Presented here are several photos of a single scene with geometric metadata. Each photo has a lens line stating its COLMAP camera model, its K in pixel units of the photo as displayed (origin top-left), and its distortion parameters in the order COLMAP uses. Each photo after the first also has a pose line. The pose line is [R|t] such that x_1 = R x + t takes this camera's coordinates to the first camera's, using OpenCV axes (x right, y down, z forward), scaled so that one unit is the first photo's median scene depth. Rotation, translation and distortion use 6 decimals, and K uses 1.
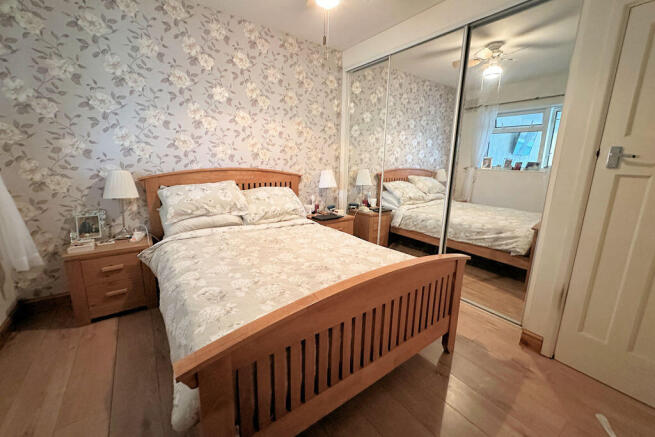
lens RADIAL K [[264.5, 0, 327.3], [0, 264.5, 217.3], [0, 0, 1]] dist [0.008904, -0.000427]
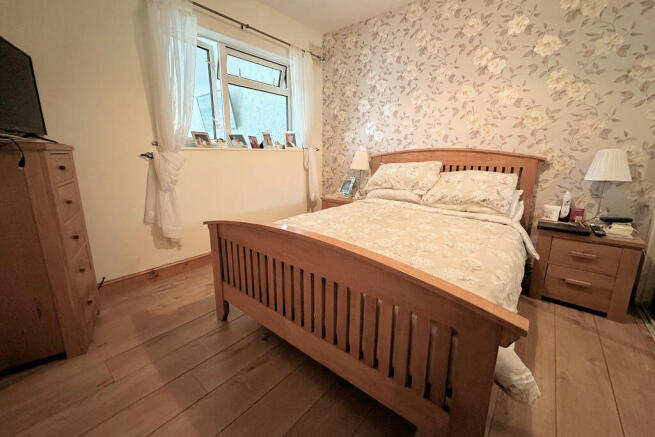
lens RADIAL K [[264.5, 0, 322.2], [0, 264.5, 200.8], [0, 0, 1]] dist [0.008904, -0.000427]
pose [[0.229476, 0.183414, -0.955877, 0.481343], [-0.175234, 0.973822, 0.144789, -0.061296], [0.957410, 0.134277, 0.255609, 0.344195]]
